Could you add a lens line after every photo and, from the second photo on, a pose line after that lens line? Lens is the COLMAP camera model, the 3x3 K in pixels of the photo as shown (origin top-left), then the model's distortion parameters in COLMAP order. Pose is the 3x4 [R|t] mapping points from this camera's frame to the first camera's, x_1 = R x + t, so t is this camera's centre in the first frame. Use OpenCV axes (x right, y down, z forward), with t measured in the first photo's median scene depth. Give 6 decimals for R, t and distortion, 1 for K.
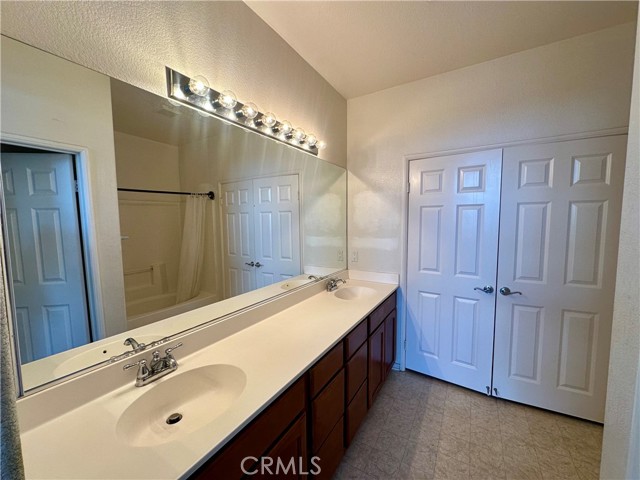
lens RADIAL K [[253.7, 0, 320.6], [0, 253.7, 242.3], [0, 0, 1]] dist [-0.001747, 0.000284]
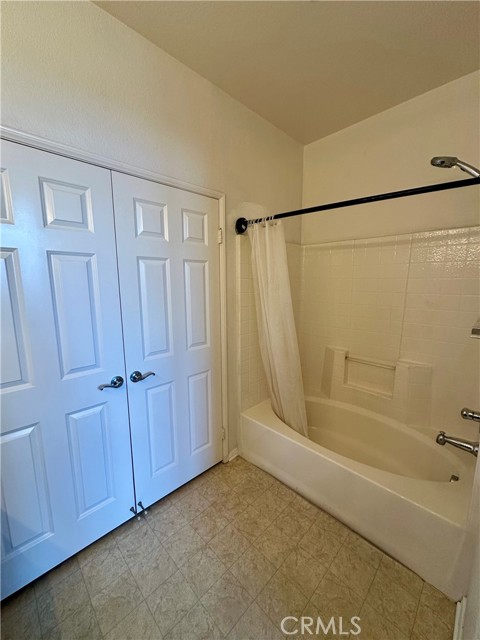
lens RADIAL K [[253.7, 0, 241.8], [0, 253.7, 318.2], [0, 0, 1]] dist [-0.001747, 0.000284]
pose [[0.260459, -0.139054, 0.955419, 0.130055], [0.079893, 0.989284, 0.122203, -0.044580], [-0.962174, 0.044503, 0.268777, 0.519687]]
